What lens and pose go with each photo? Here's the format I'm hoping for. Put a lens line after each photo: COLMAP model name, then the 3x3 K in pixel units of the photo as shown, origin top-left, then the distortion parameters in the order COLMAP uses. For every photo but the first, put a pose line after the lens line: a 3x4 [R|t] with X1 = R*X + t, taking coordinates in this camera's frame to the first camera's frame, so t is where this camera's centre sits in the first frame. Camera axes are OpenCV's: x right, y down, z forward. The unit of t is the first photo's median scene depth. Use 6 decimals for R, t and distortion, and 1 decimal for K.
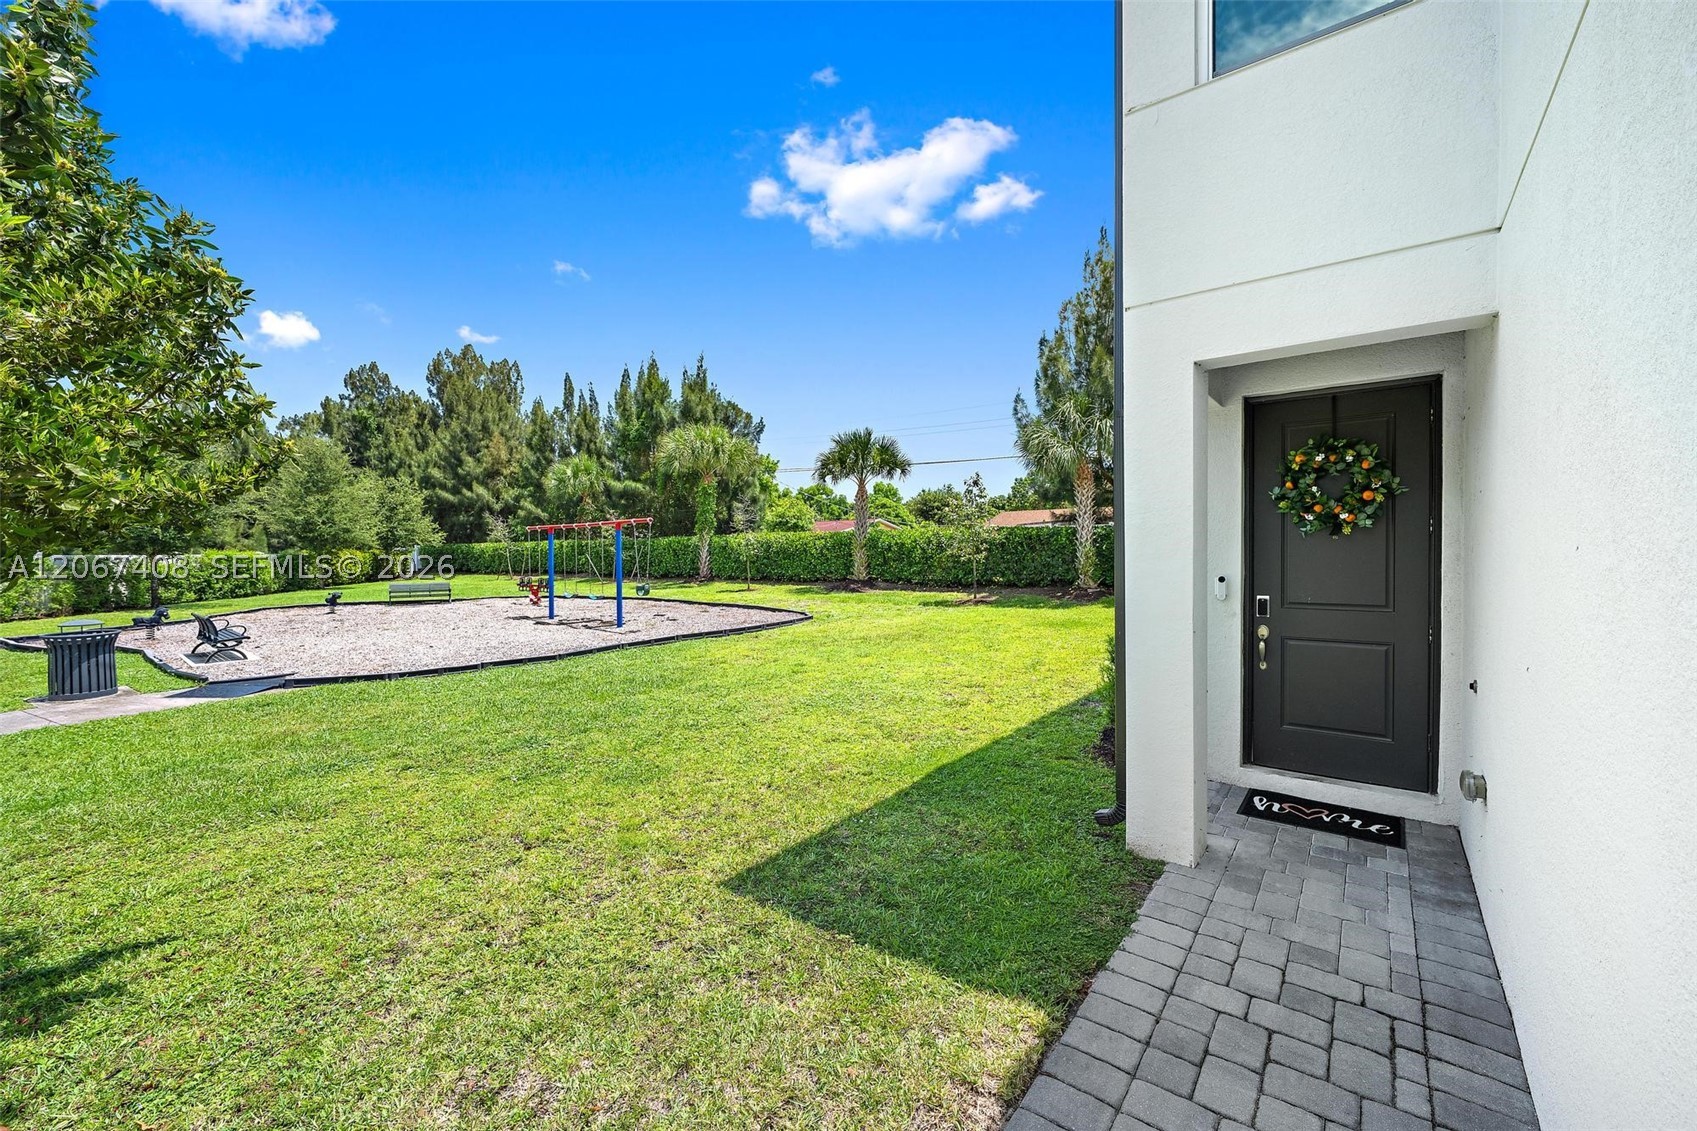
lens RADIAL K [[666.9, 0, 856.8], [0, 666.9, 562.9], [0, 0, 1]] dist [0.000449, -0.000183]
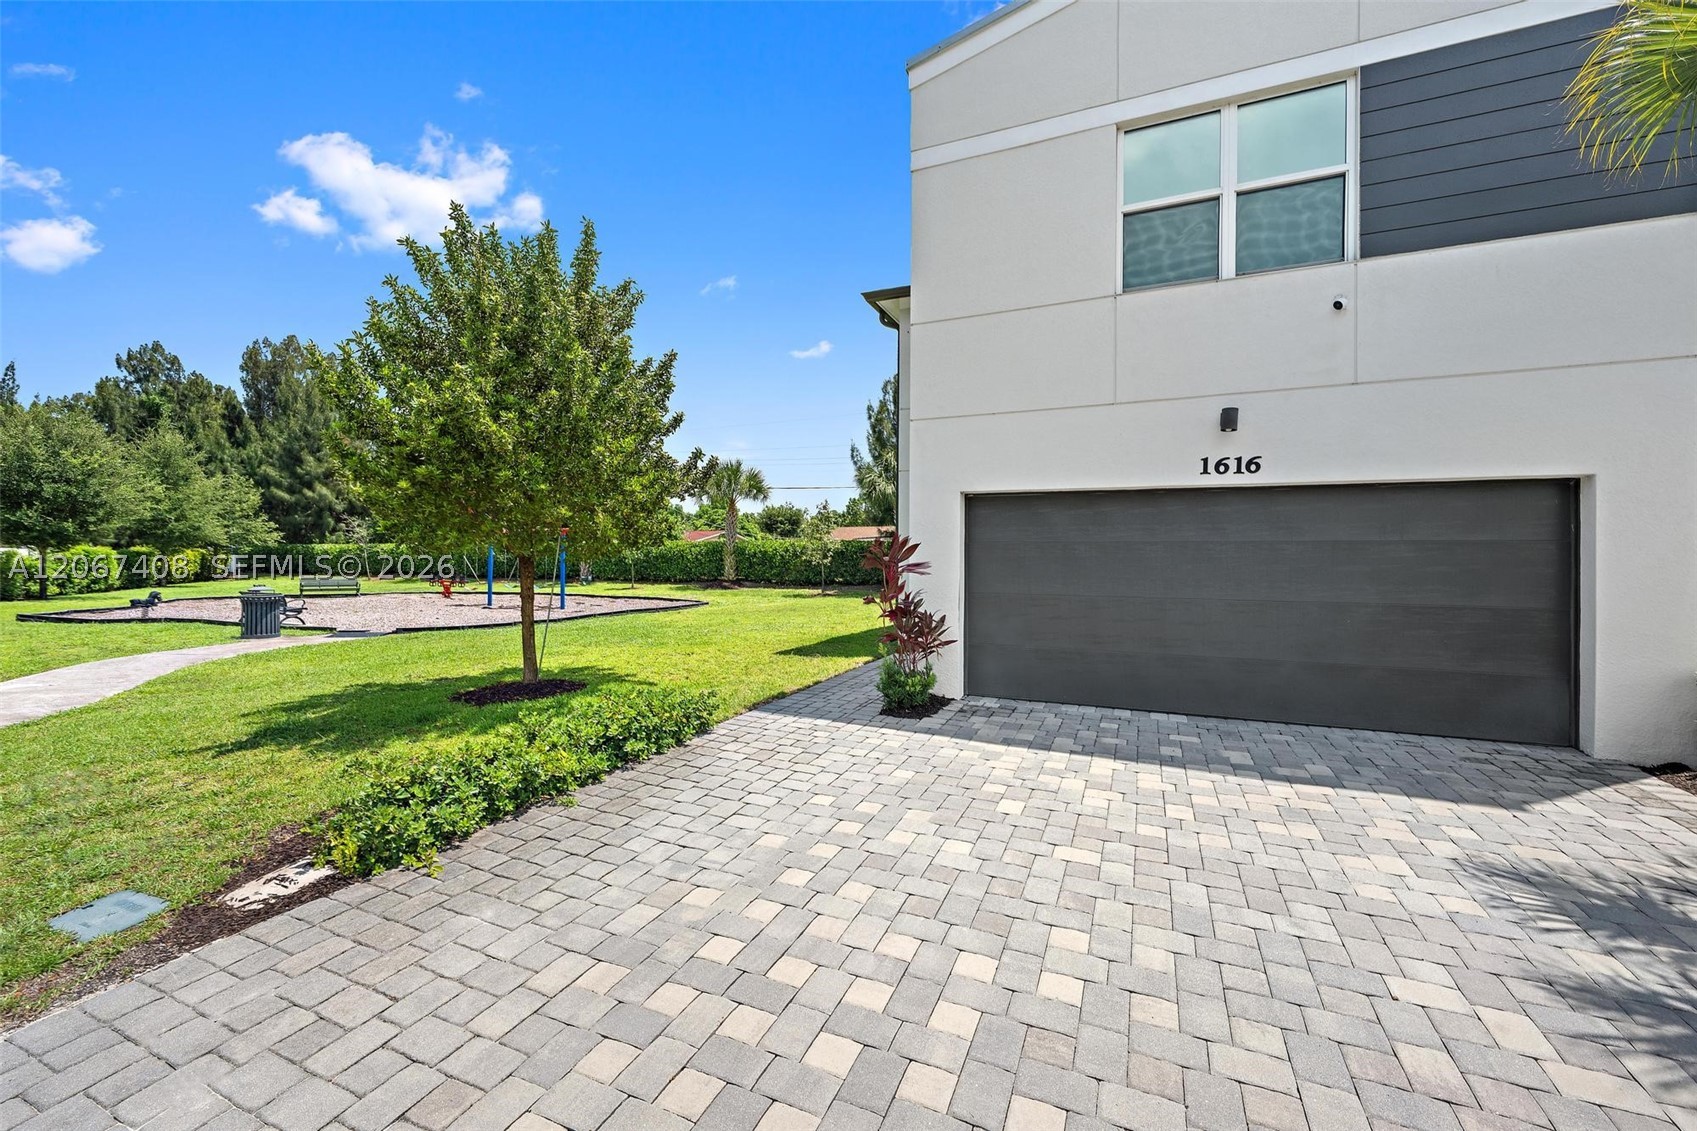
lens RADIAL K [[666.9, 0, 850.0], [0, 666.9, 561.6], [0, 0, 1]] dist [0.000449, -0.000183]
pose [[0.971199, 0.015949, 0.237737, -0.067903], [-0.011244, 0.999713, -0.021137, 0.013909], [-0.238006, 0.017855, 0.971100, -0.242442]]
